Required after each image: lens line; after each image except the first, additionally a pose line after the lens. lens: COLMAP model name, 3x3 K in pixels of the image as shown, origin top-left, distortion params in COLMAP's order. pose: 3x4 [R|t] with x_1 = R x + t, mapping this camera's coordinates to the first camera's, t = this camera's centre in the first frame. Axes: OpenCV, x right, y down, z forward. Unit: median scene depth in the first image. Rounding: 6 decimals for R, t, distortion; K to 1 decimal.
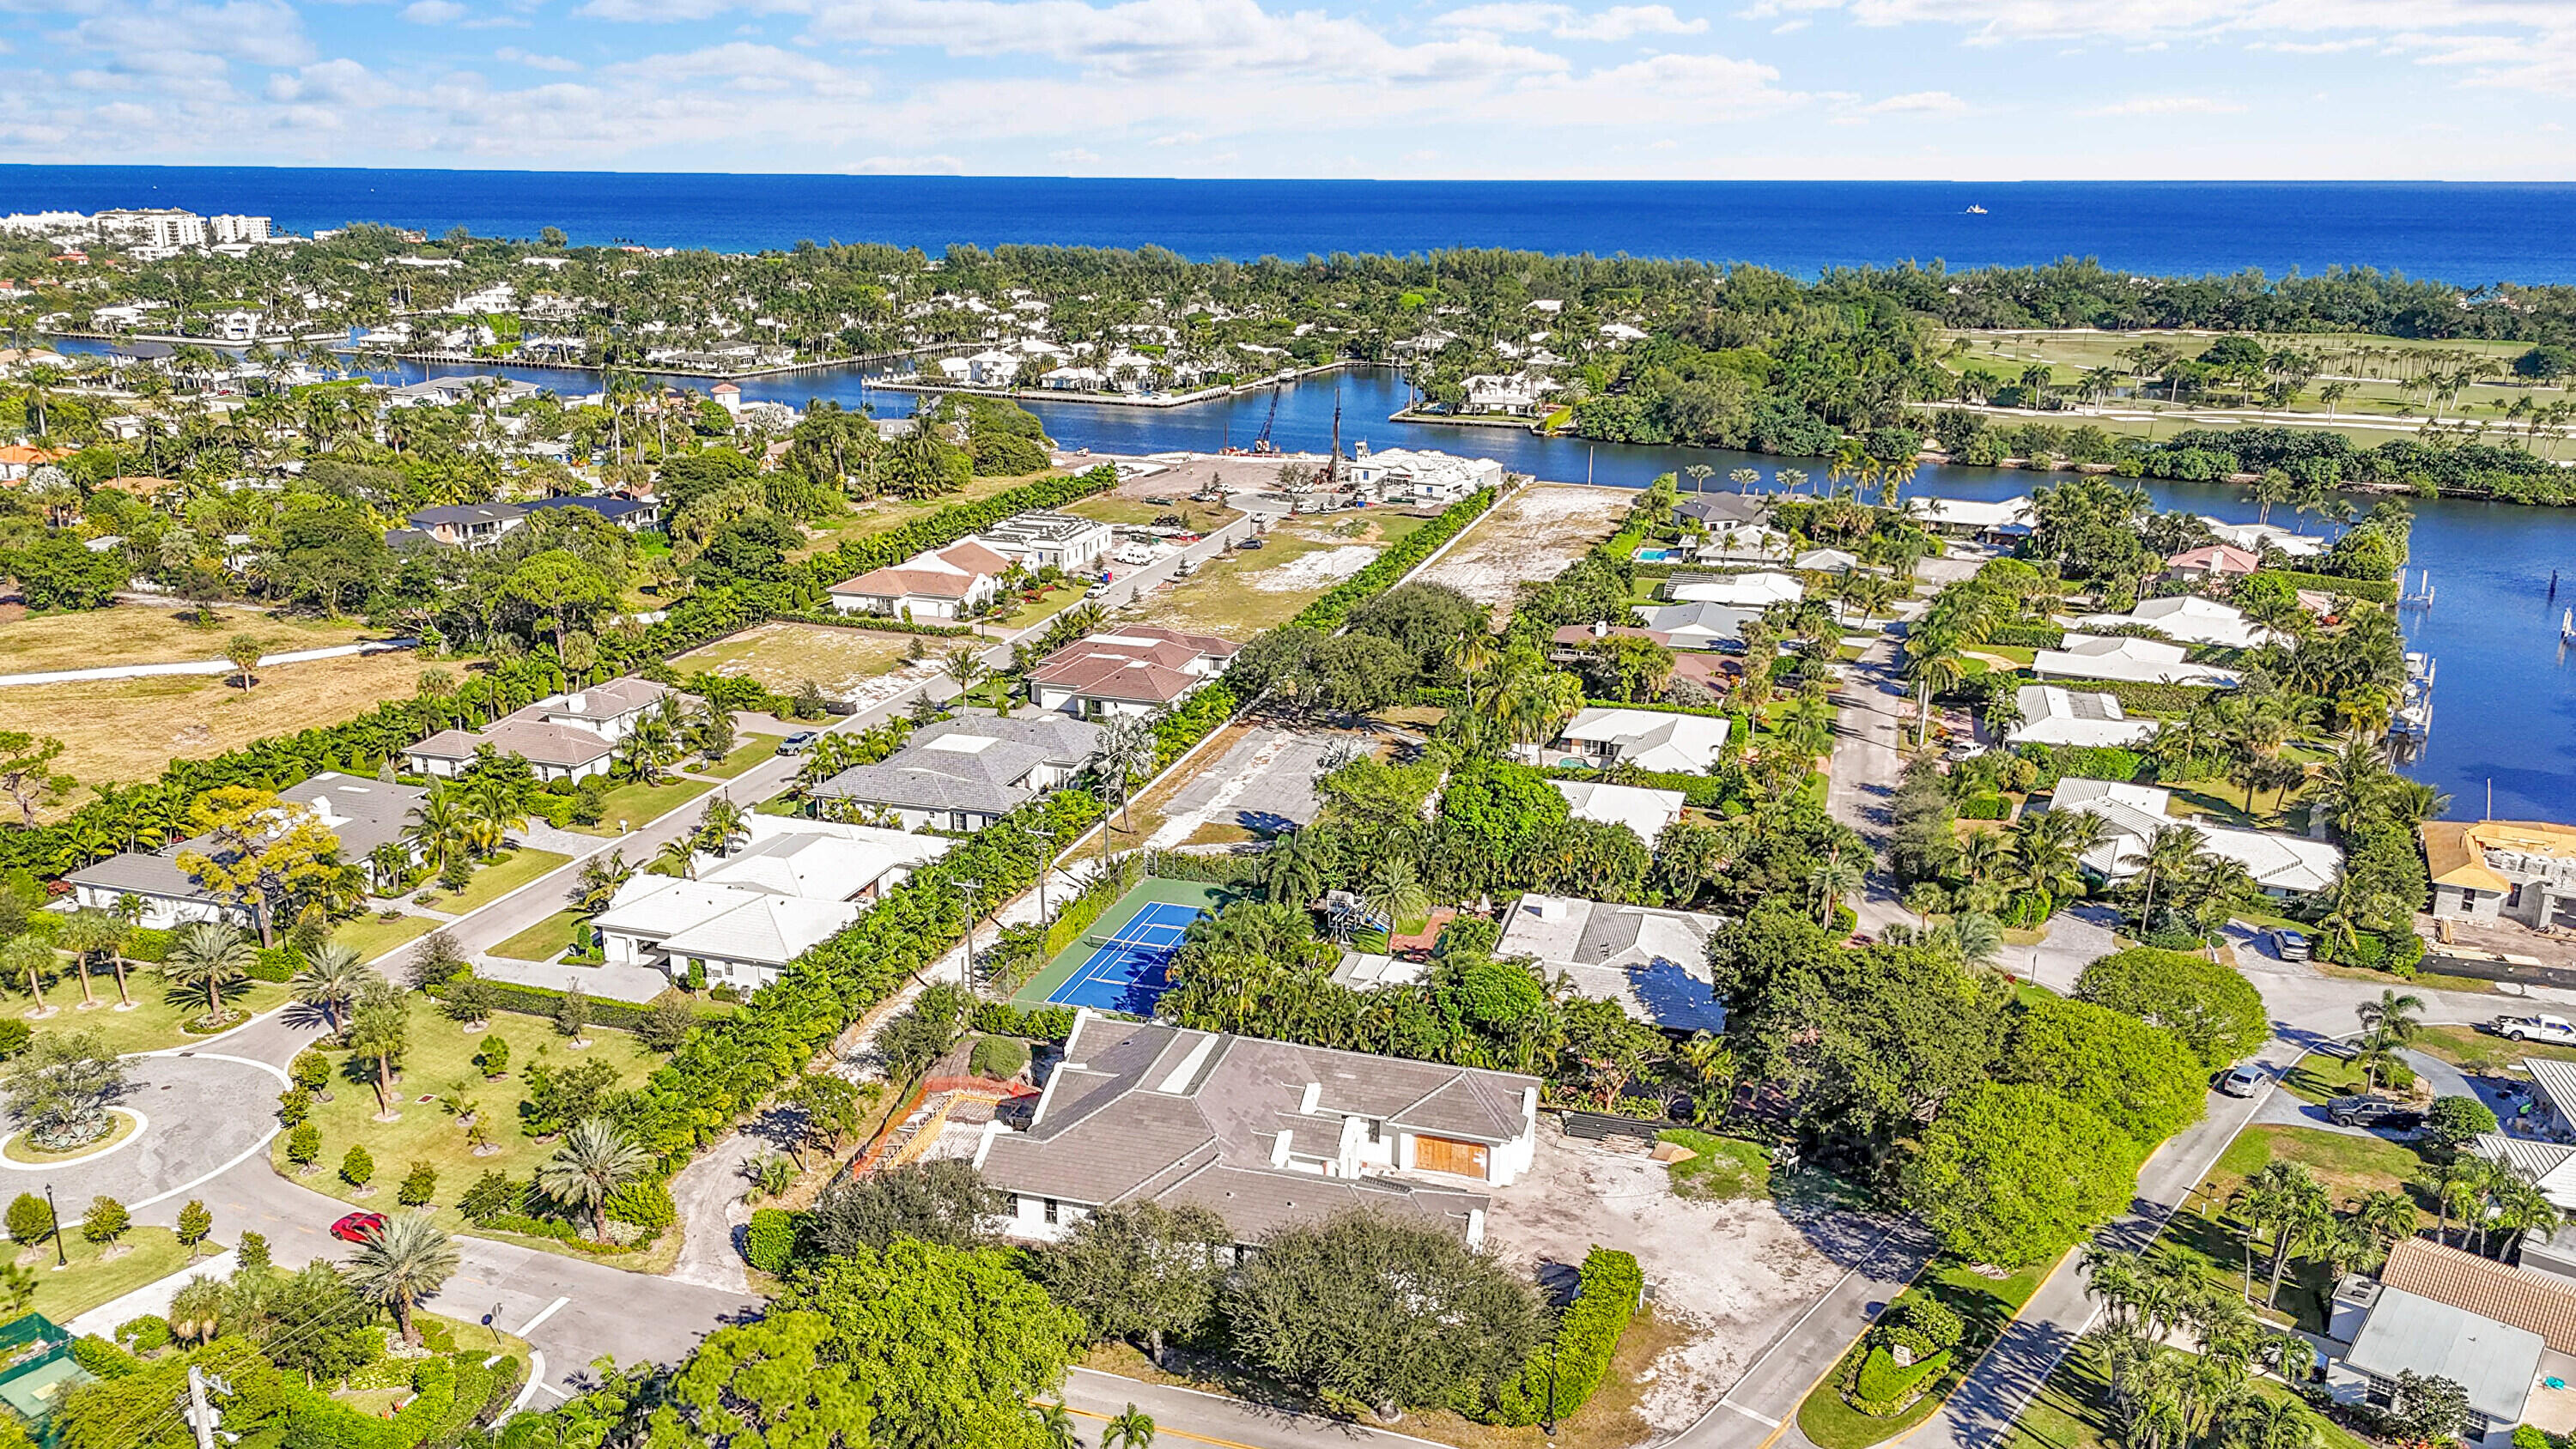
lens RADIAL K [[1890.6, 0, 1288.0], [0, 1890.6, 724.5], [0, 0, 1]] dist [0.078990, -0.077590]
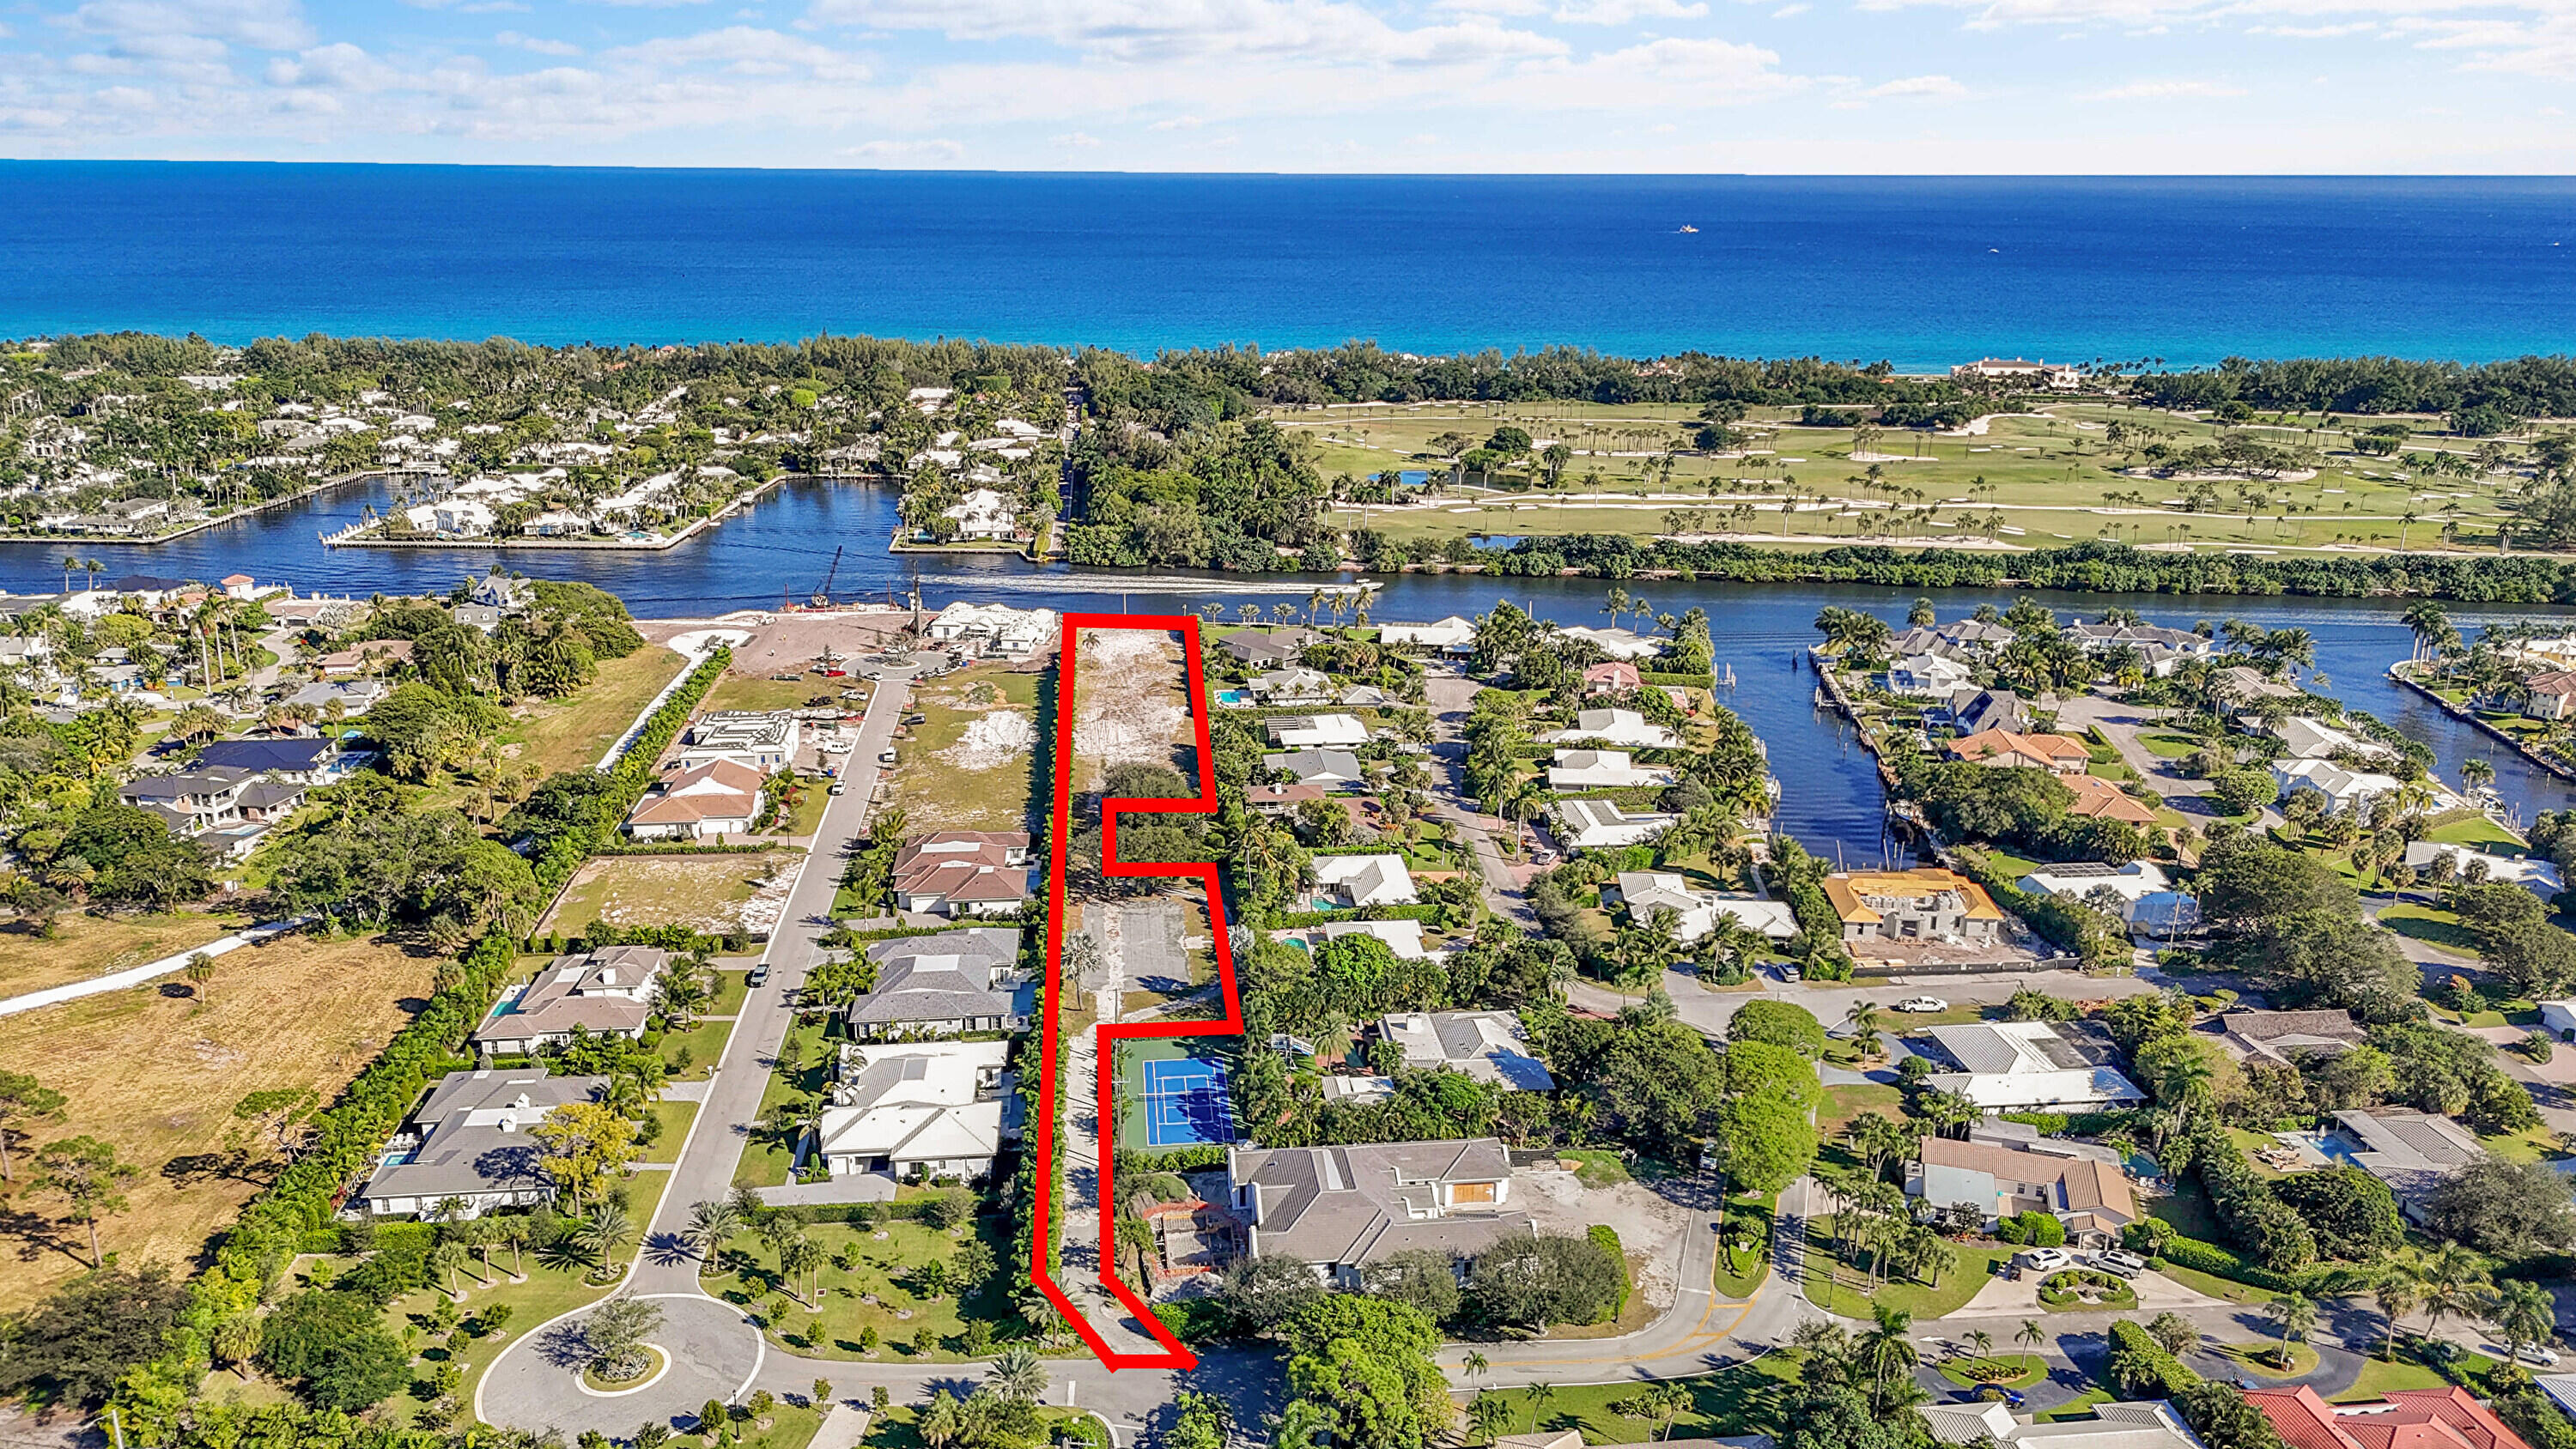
lens RADIAL K [[1890.6, 0, 1288.0], [0, 1890.6, 724.5], [0, 0, 1]] dist [0.078990, -0.077590]
pose [[0.921129, -0.110879, 0.373131, -0.368022], [0.108288, 0.993726, 0.027969, -0.146923], [-0.373891, 0.014643, 0.927357, -0.312321]]
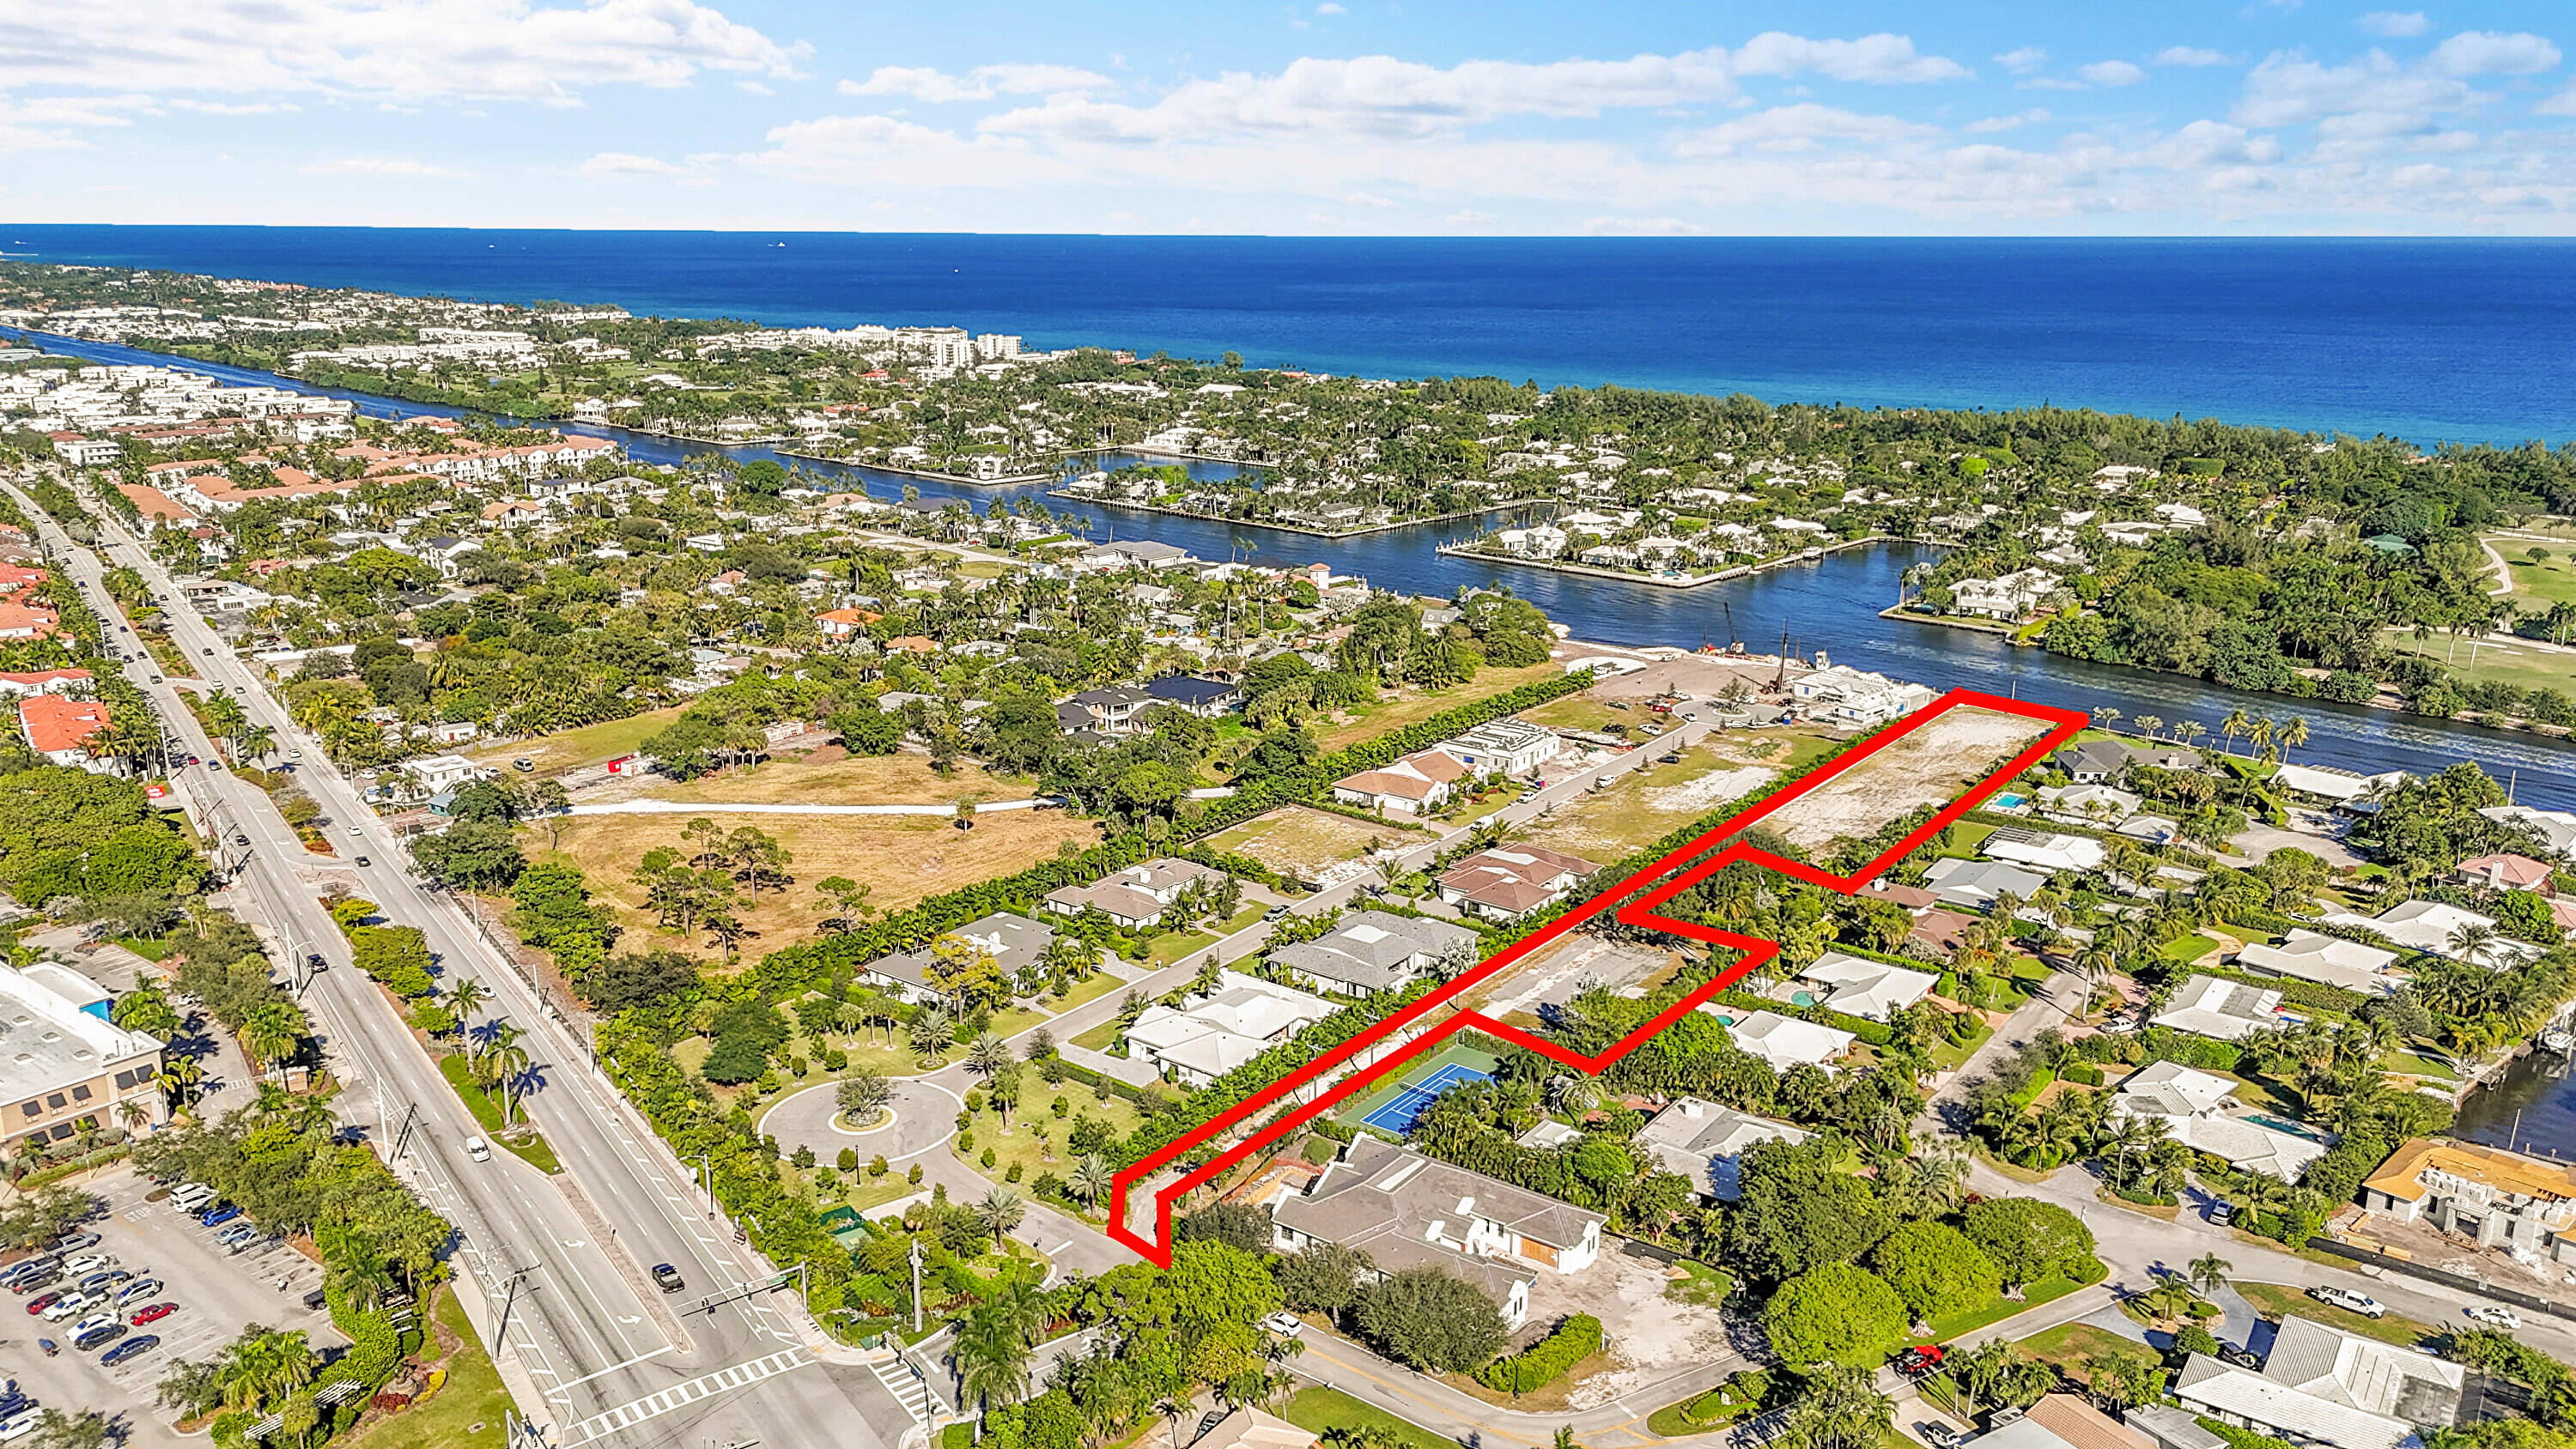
lens RADIAL K [[1883.6, 0, 1288.0], [0, 1883.6, 724.5], [0, 0, 1]] dist [0.111244, -0.134933]
pose [[0.943158, 0.082793, -0.321867, 0.210967], [-0.091684, 0.995709, -0.012536, -0.115301], [0.319448, 0.041334, 0.946702, -0.408257]]
